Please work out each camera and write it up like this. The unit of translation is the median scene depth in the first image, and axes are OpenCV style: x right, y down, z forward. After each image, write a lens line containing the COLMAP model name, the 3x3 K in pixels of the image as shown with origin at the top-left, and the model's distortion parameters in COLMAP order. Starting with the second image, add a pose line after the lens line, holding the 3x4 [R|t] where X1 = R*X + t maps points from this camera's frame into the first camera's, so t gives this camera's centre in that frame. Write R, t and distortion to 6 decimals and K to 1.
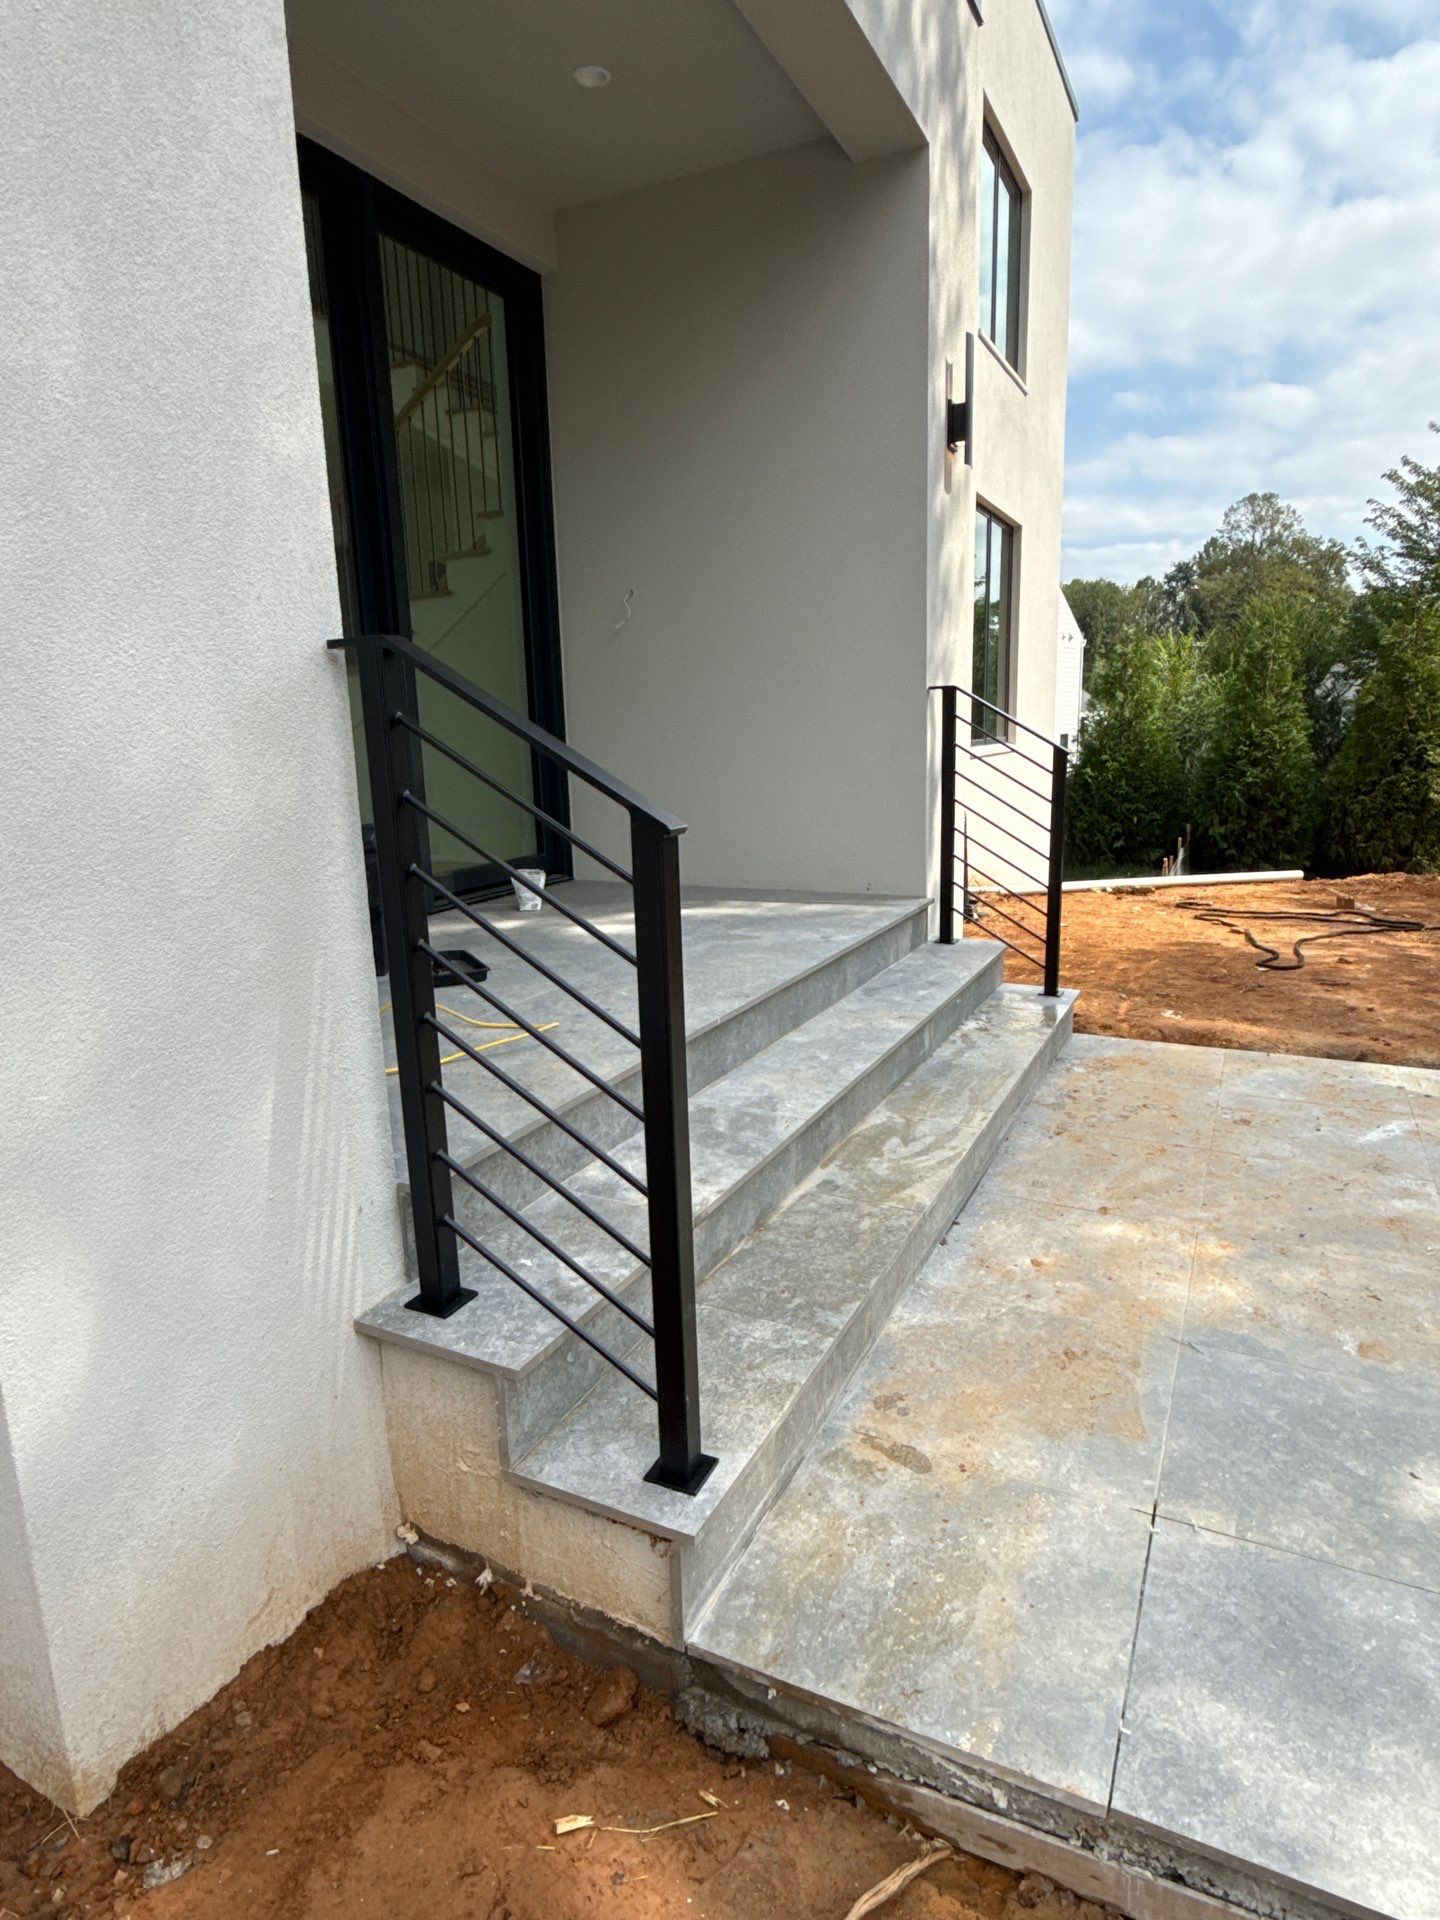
lens RADIAL K [[1109.5, 0, 728.5], [0, 1109.5, 962.5], [0, 0, 1]] dist [-0.007250, -0.000738]
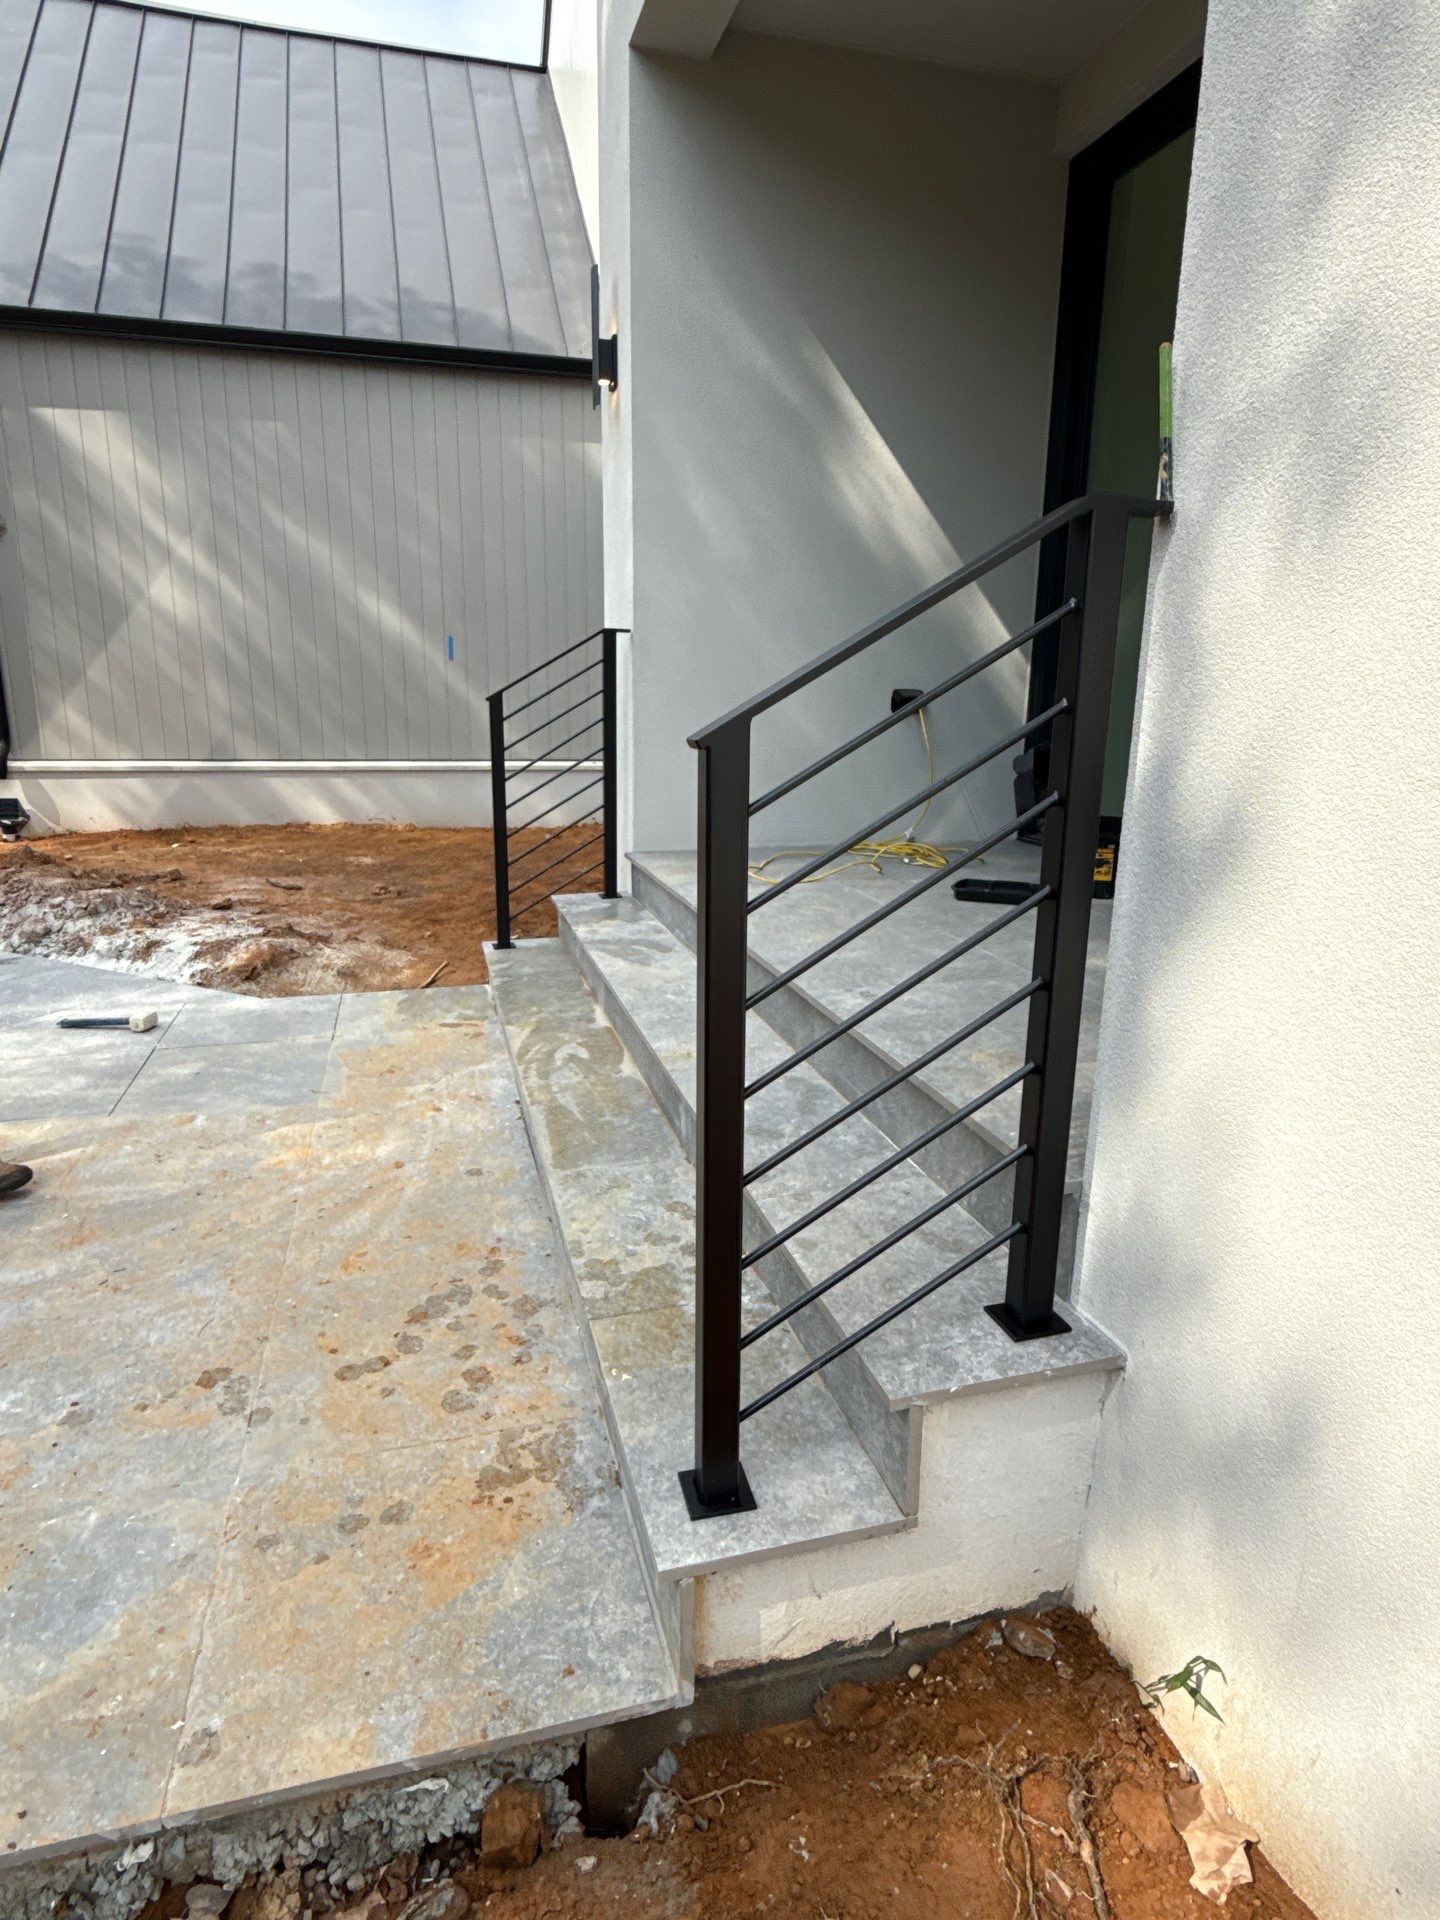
lens RADIAL K [[1109.5, 0, 728.5], [0, 1109.5, 962.5], [0, 0, 1]] dist [-0.007250, -0.000738]
pose [[-0.750526, 0.173349, -0.637699, 0.721332], [-0.133476, 0.905328, 0.403193, -0.375057], [0.647220, 0.387725, -0.656335, 1.781649]]
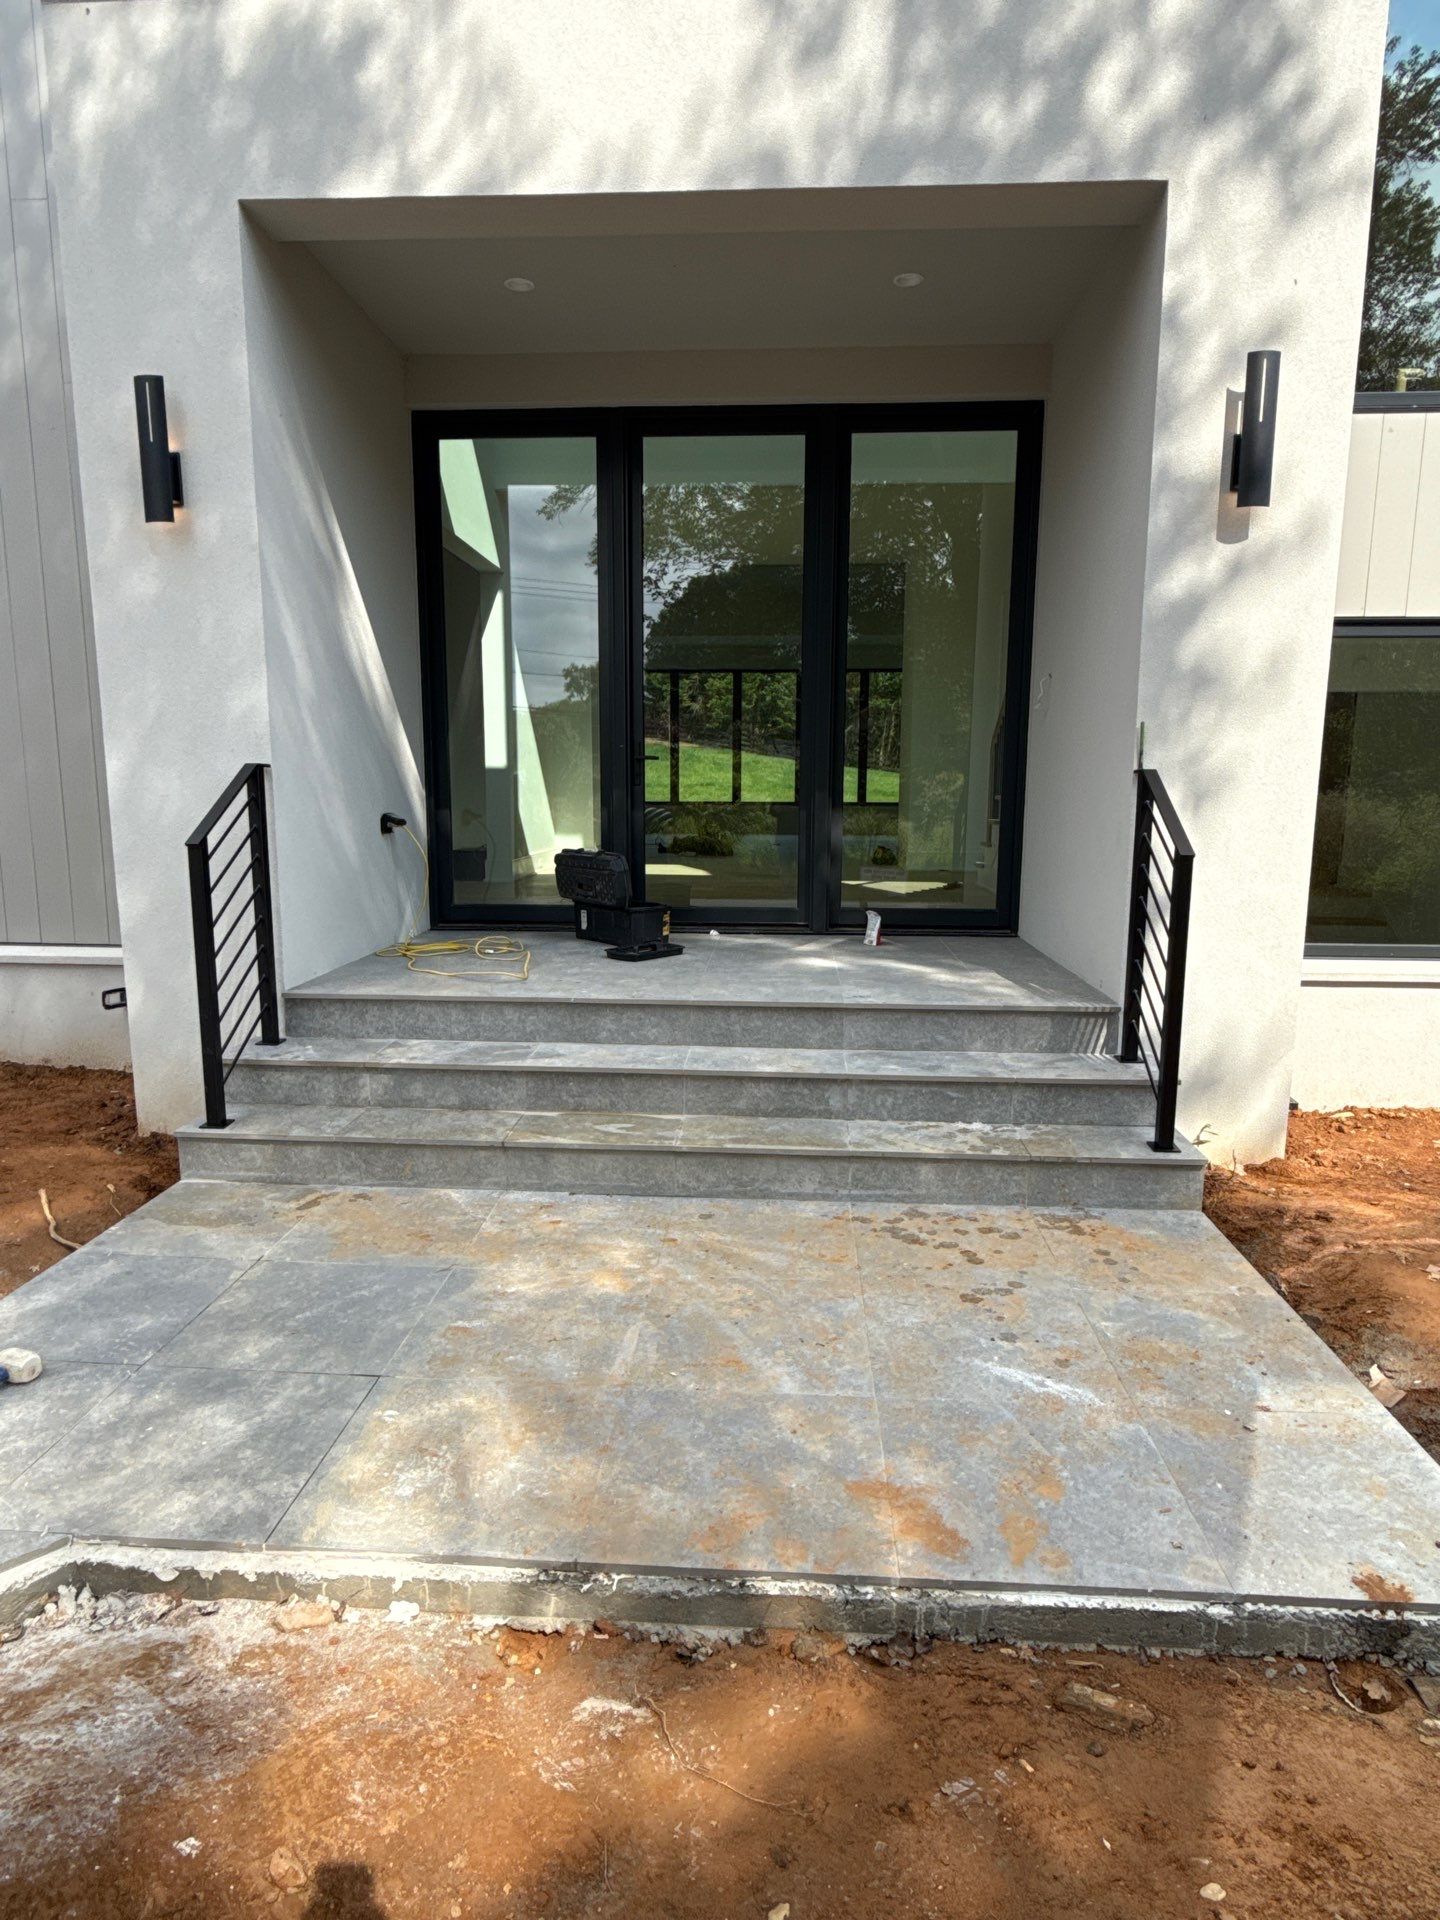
lens RADIAL K [[1109.5, 0, 728.5], [0, 1109.5, 962.5], [0, 0, 1]] dist [-0.007250, -0.000738]
pose [[0.384226, 0.178562, -0.905807, 1.363521], [-0.210548, 0.972212, 0.102341, -0.187025], [0.898910, 0.151394, 0.411145, 0.547714]]
